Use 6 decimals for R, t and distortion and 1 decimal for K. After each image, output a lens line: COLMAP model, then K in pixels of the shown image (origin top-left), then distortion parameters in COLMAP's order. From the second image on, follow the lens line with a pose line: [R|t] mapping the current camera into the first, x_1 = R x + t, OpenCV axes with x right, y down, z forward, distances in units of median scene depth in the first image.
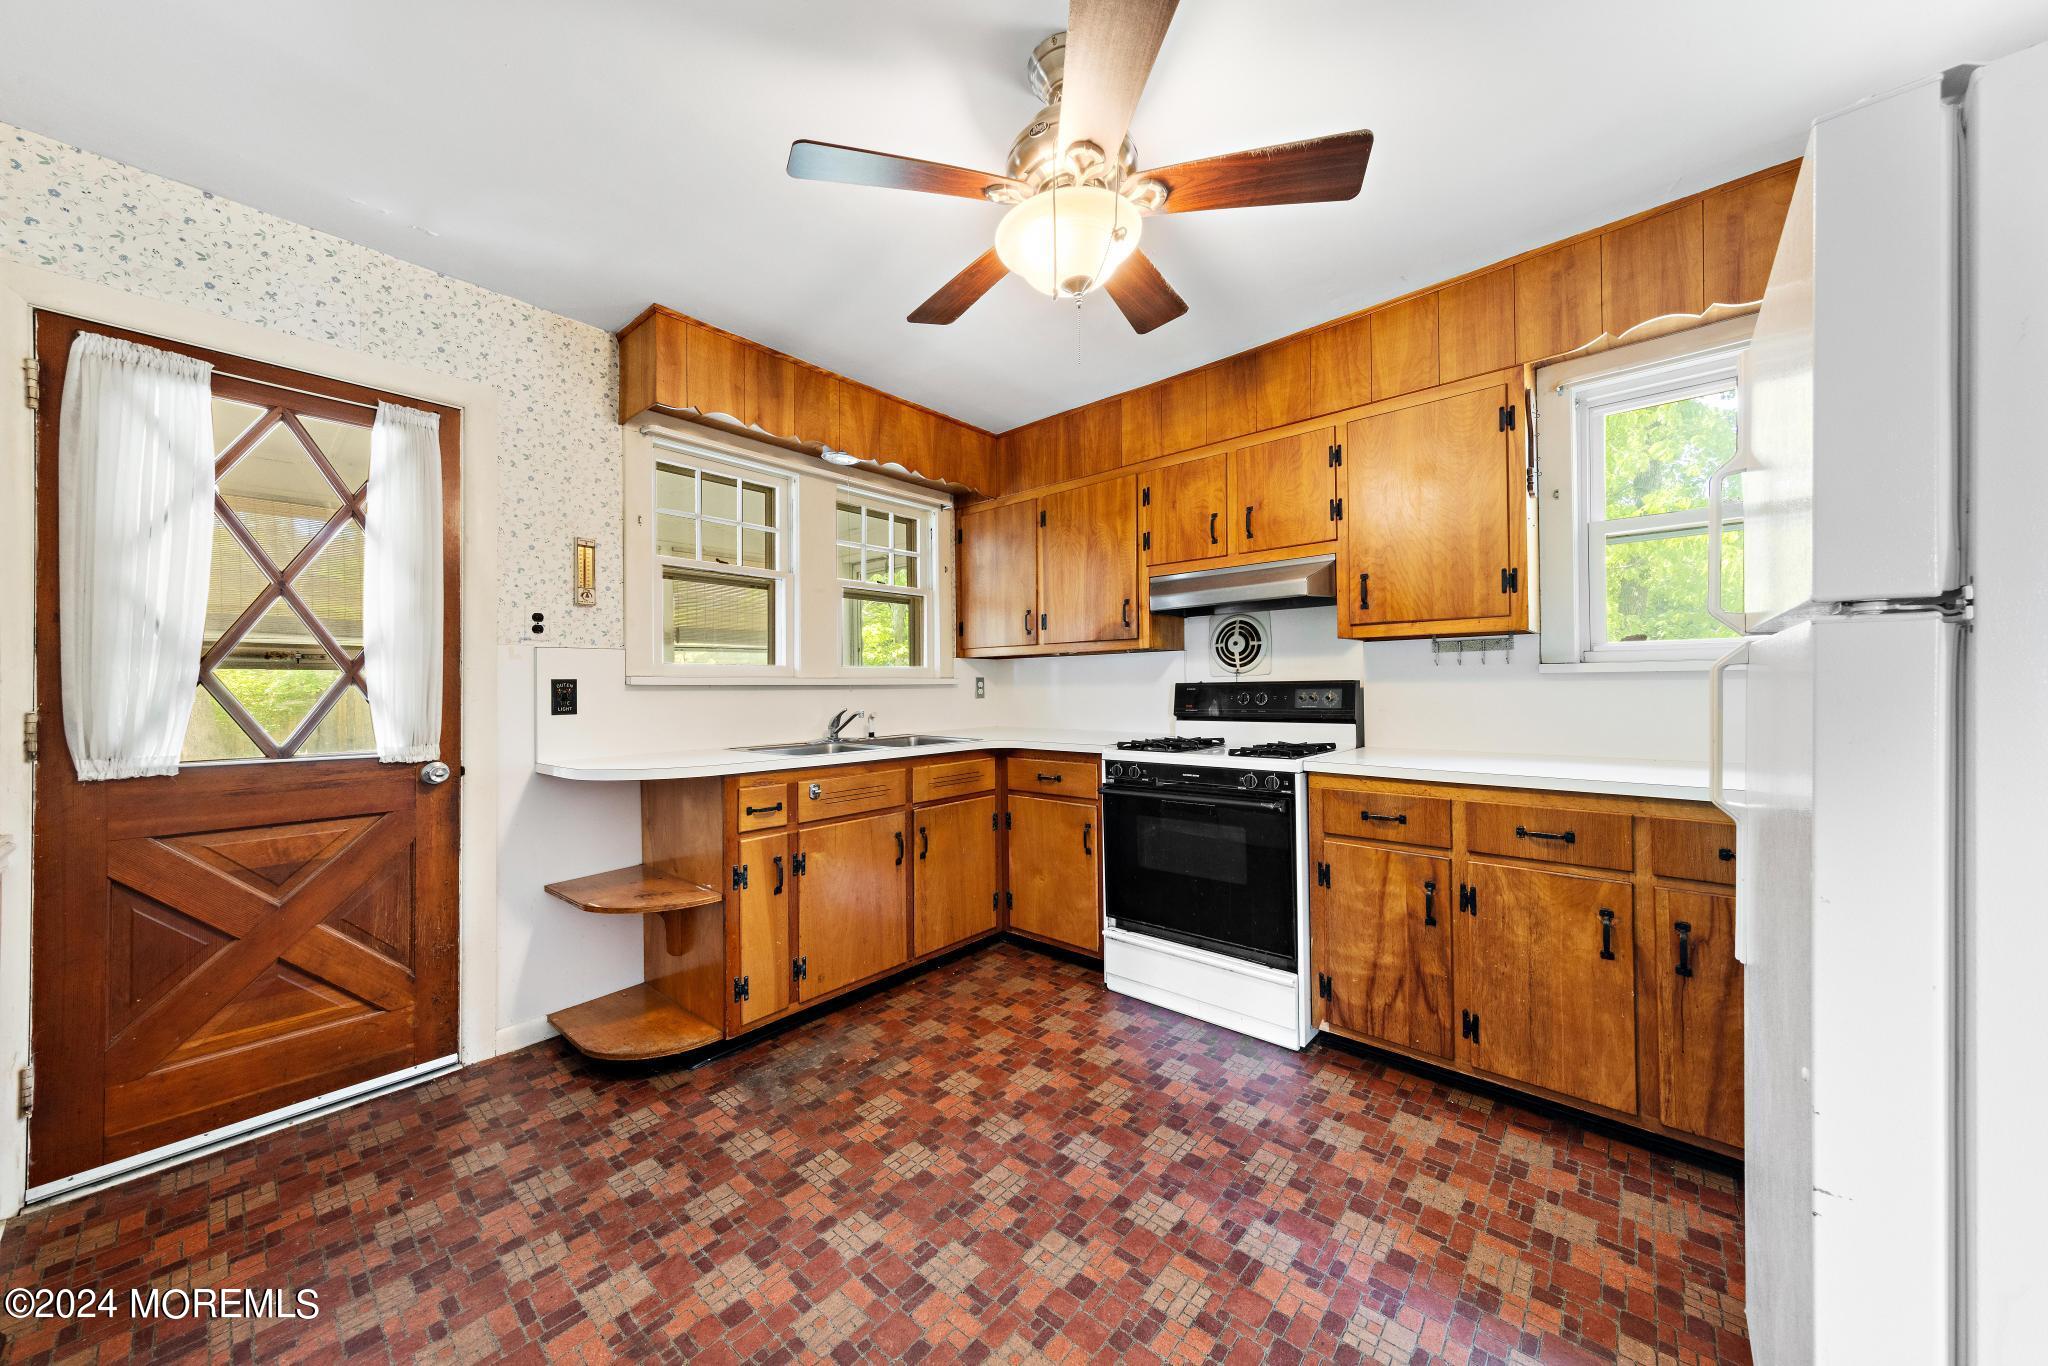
lens RADIAL K [[696.6, 0, 1015.5], [0, 696.6, 678.5], [0, 0, 1]] dist [0.008159, -0.000845]
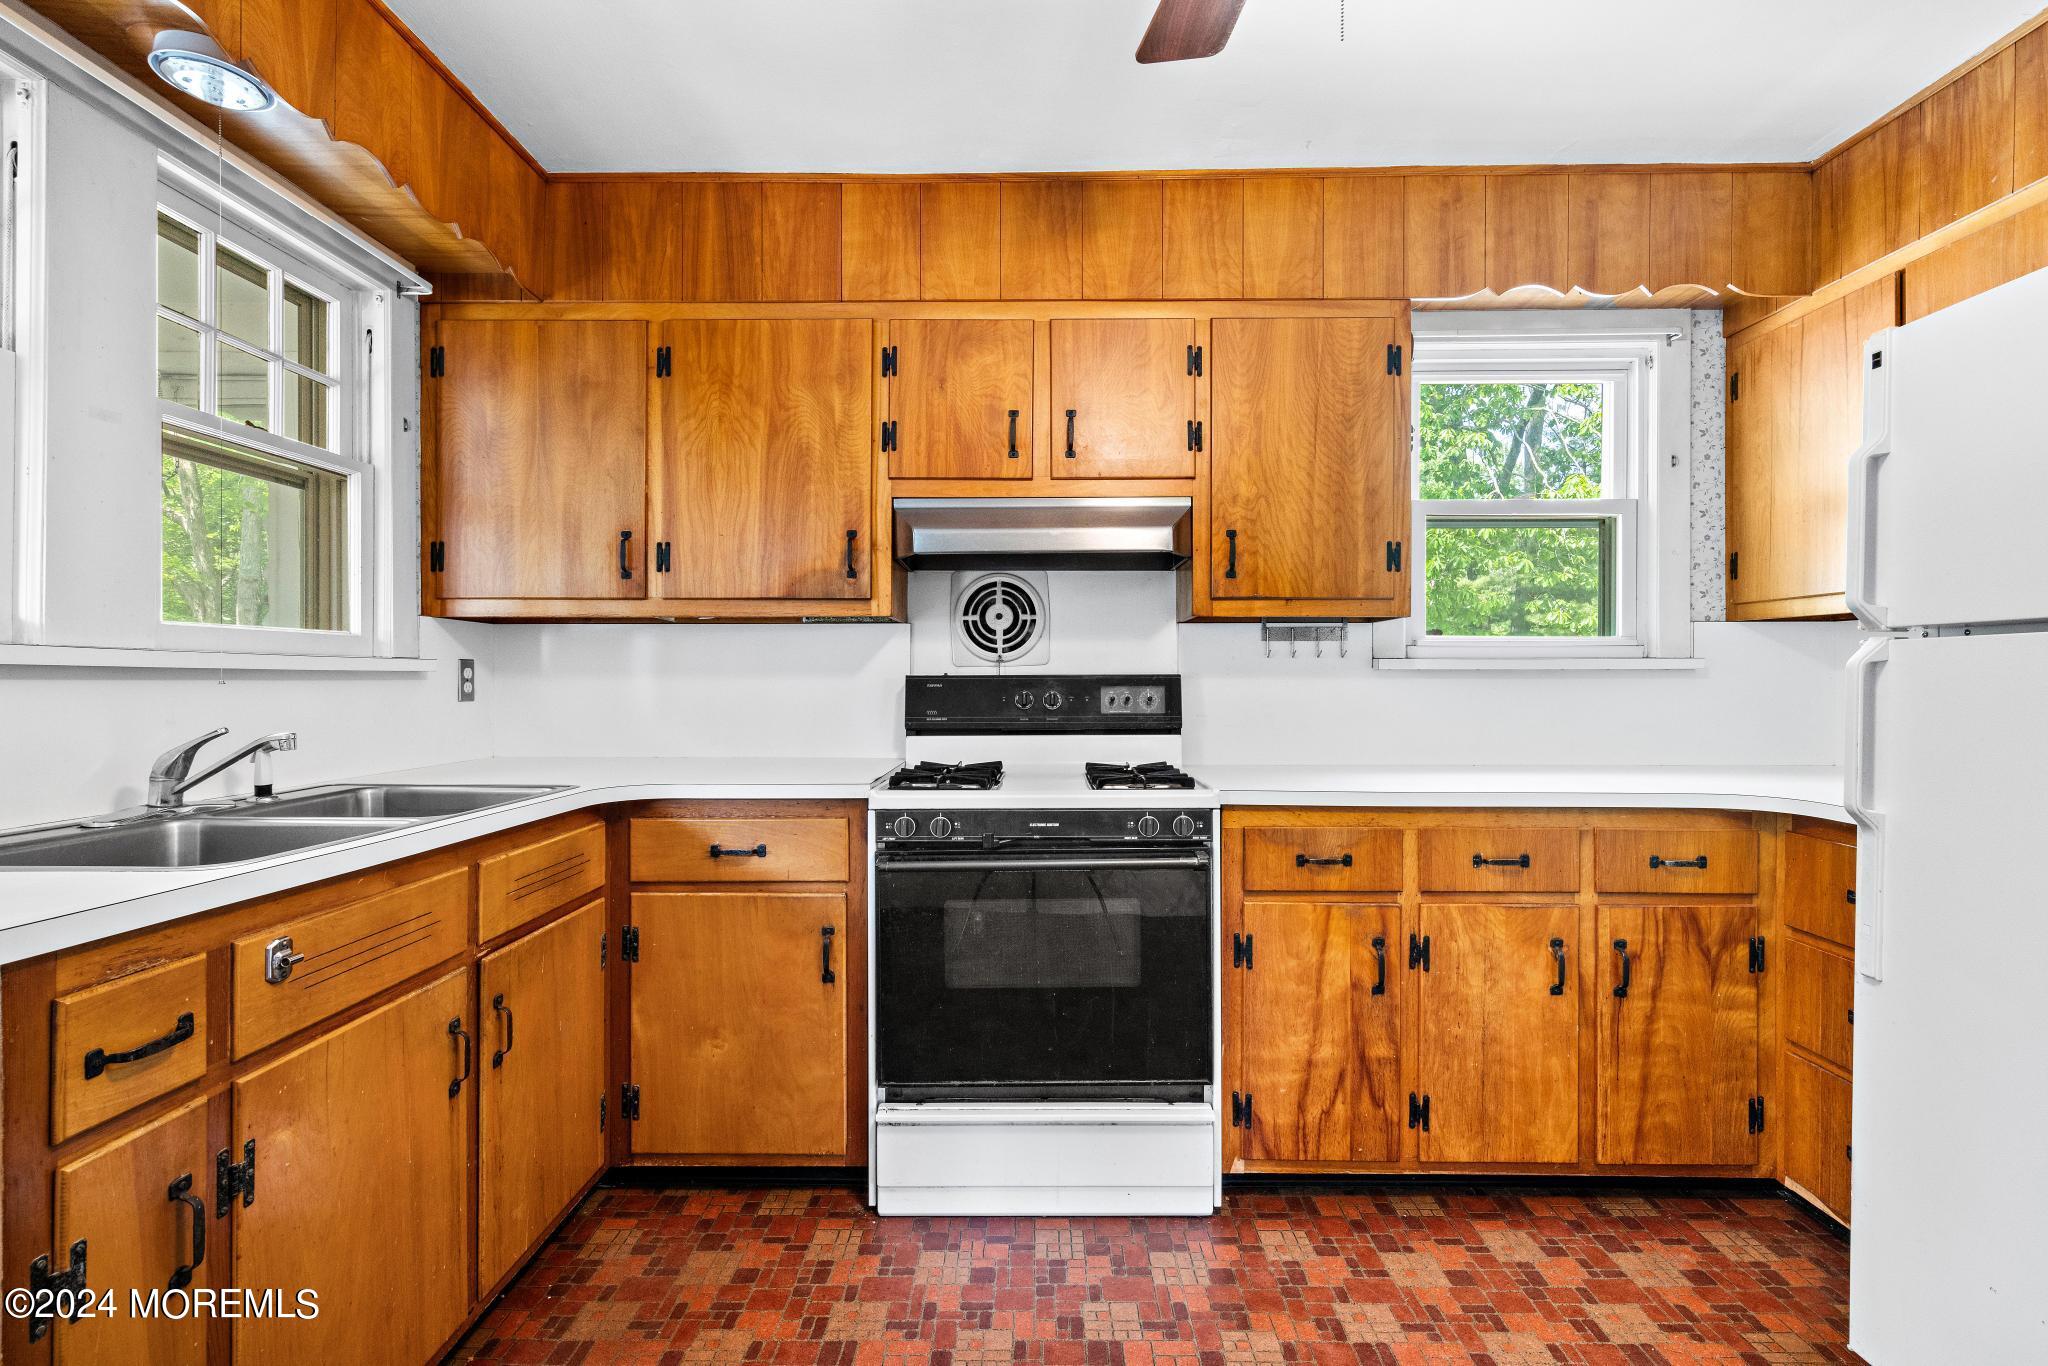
lens RADIAL K [[964.4, 0, 1018.5], [0, 964.4, 680.5], [0, 0, 1]] dist [0.003586, 0.000195]
pose [[0.756225, 0.011053, 0.654218, -0.336140], [-0.015757, 0.999875, 0.001321, 0.010666], [-0.654122, -0.011307, 0.756305, 0.383801]]
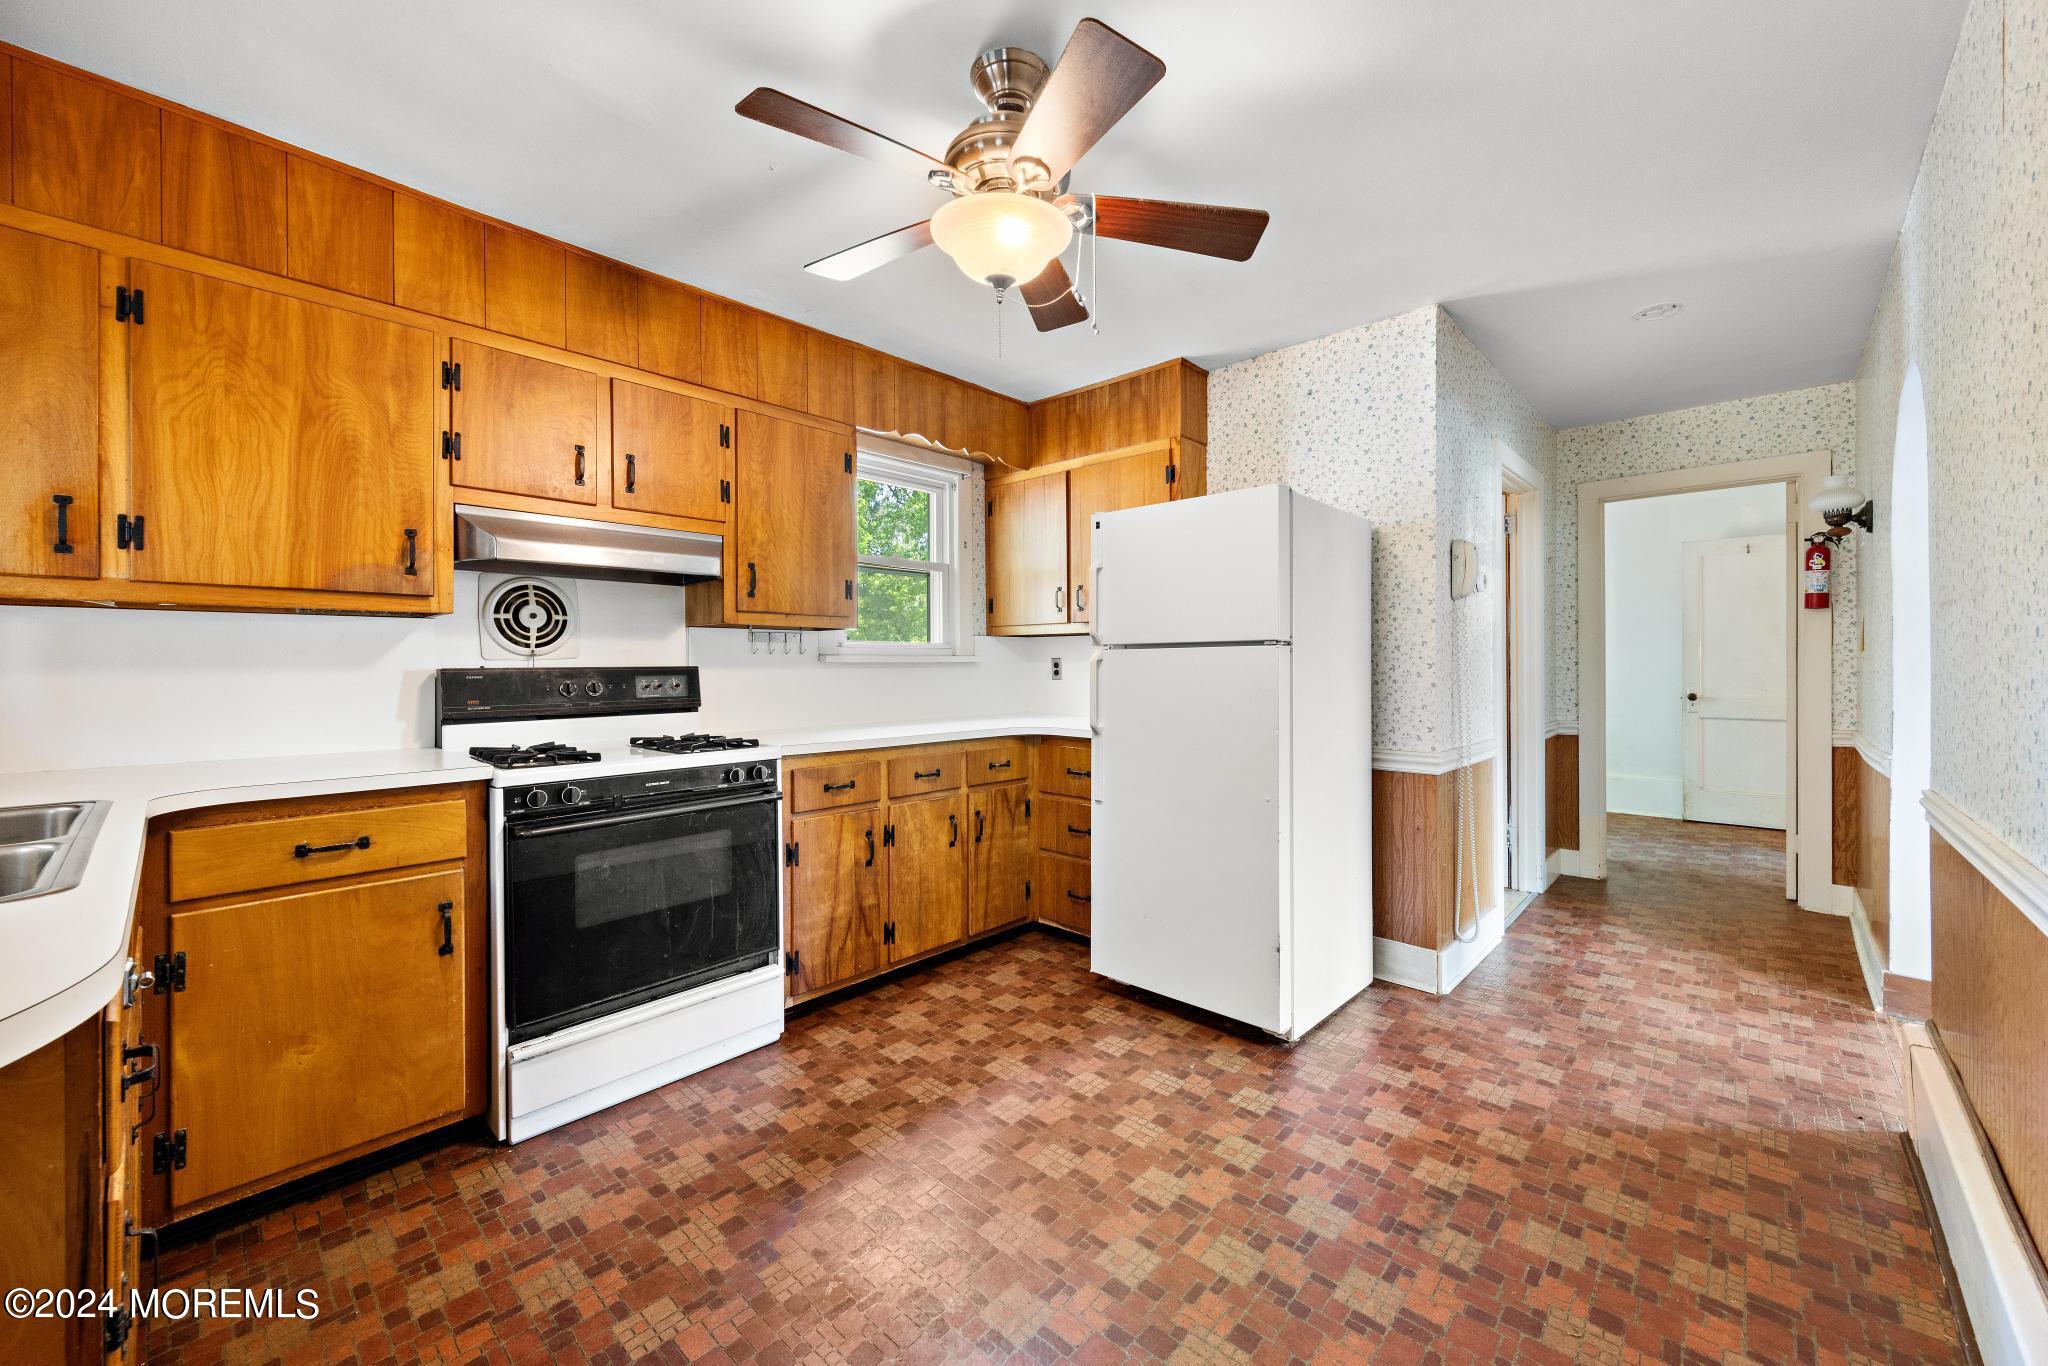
lens RADIAL K [[793.9, 0, 1027.0], [0, 793.9, 667.1], [0, 0, 1]] dist [-0.003848, 0.000888]
pose [[0.019099, 0.011806, 0.999748, -0.666041], [-0.003652, 0.999924, -0.011738, 0.015515], [-0.999811, -0.003427, 0.019141, 0.581109]]
